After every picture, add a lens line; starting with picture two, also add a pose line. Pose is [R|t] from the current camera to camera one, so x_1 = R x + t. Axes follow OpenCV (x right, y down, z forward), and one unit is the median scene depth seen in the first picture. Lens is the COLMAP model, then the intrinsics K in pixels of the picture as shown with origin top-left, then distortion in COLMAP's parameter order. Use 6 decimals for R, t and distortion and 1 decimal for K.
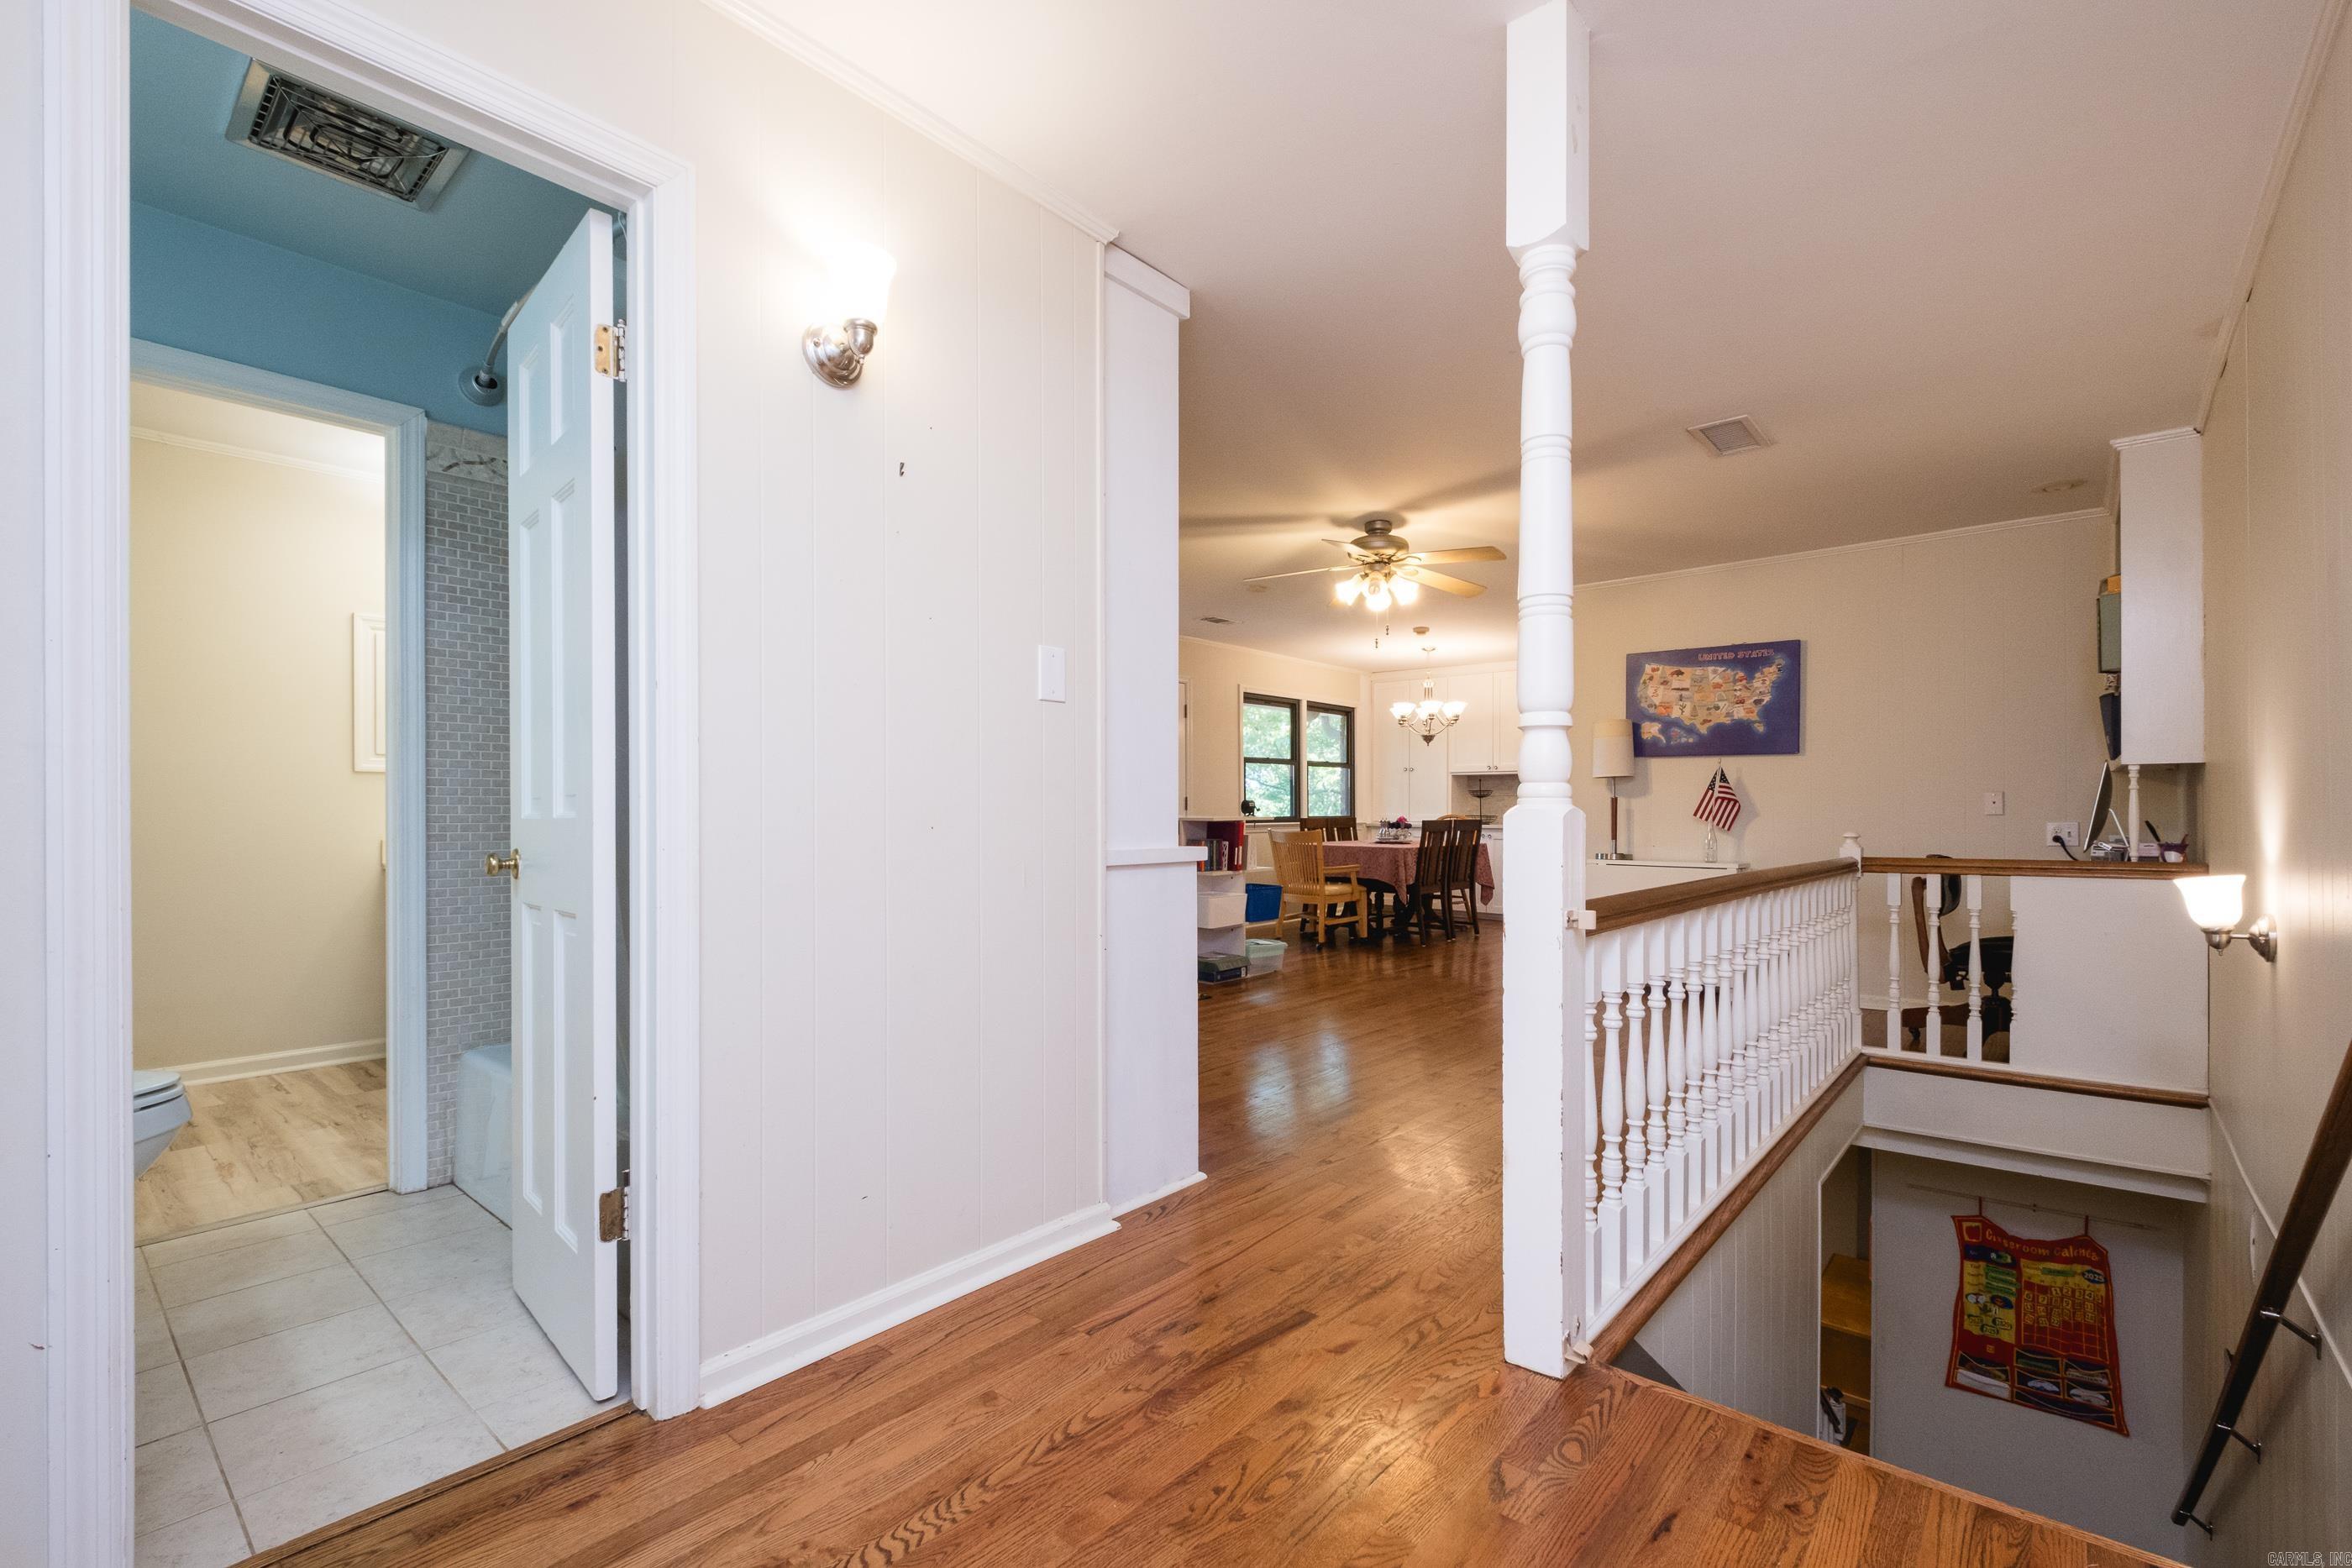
lens RADIAL K [[1010.3, 0, 1178.5], [0, 1010.3, 805.8], [0, 0, 1]] dist [0.006763, -0.005707]
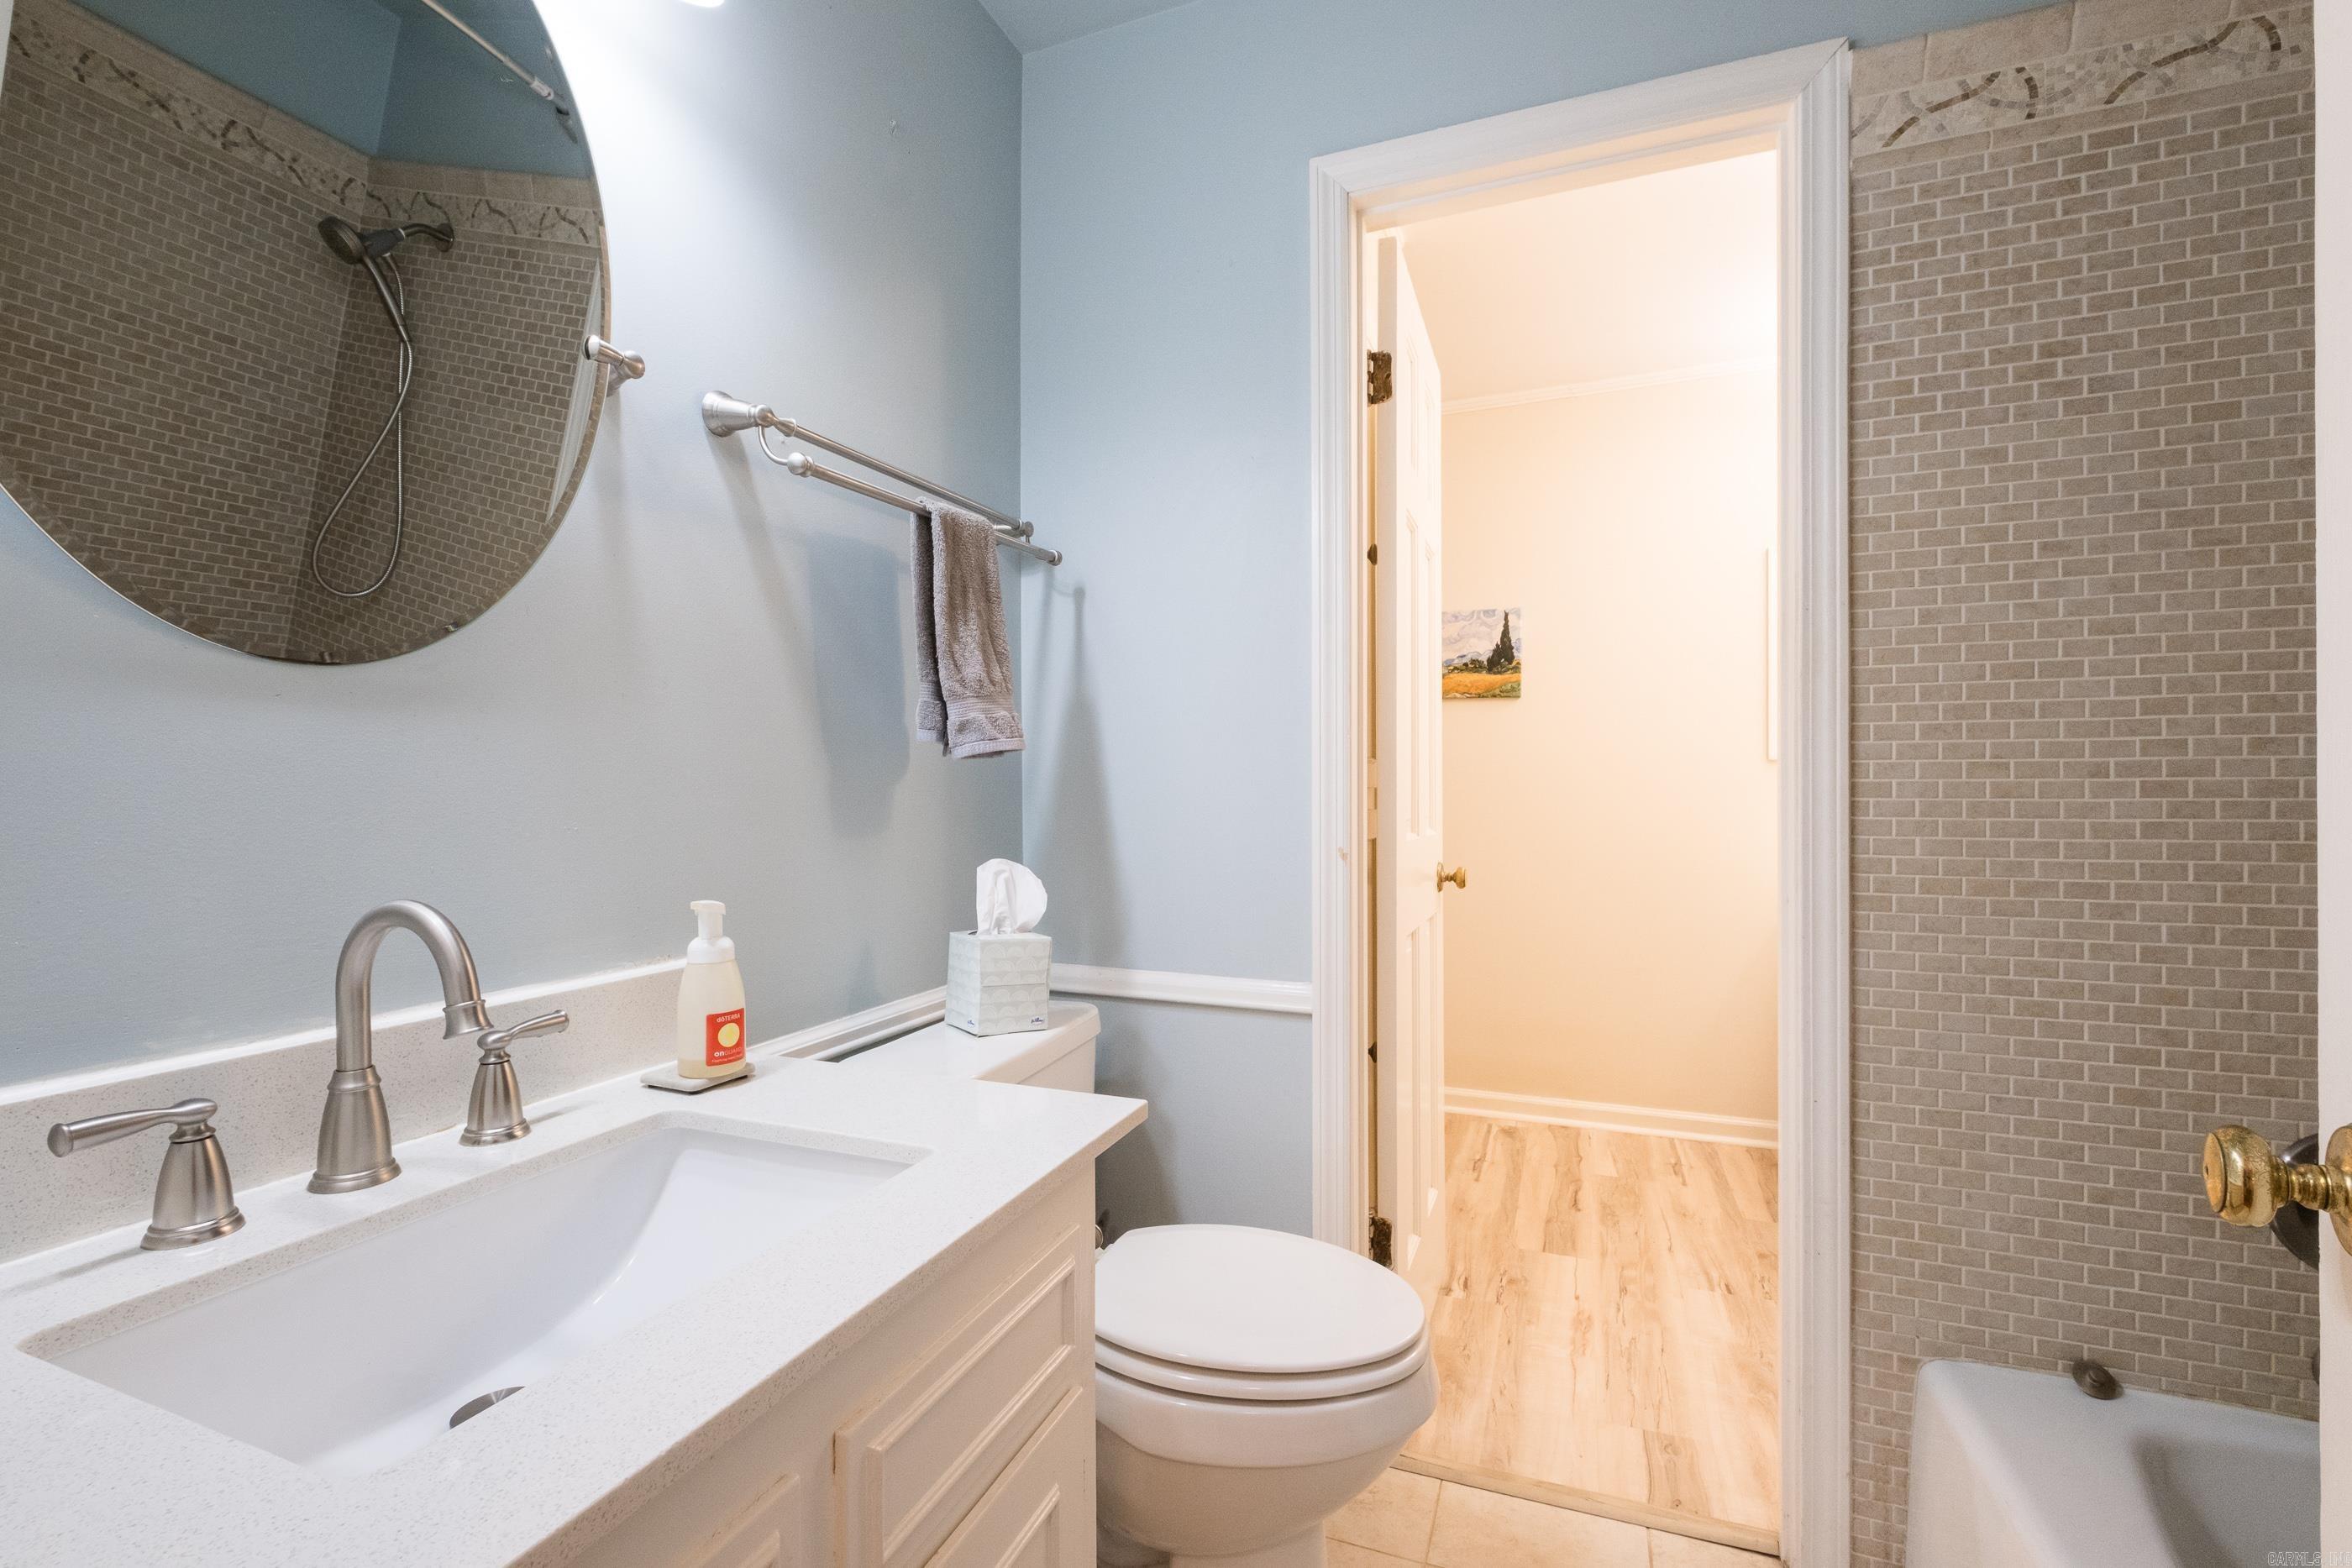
lens RADIAL K [[1010.3, 0, 1178.4], [0, 1010.3, 792.9], [0, 0, 1]] dist [0.006763, -0.005707]
pose [[0.328359, 0.005119, -0.944539, -0.376738], [0.003643, 0.999971, 0.006686, -0.025969], [0.944546, -0.005636, 0.328331, 0.517924]]
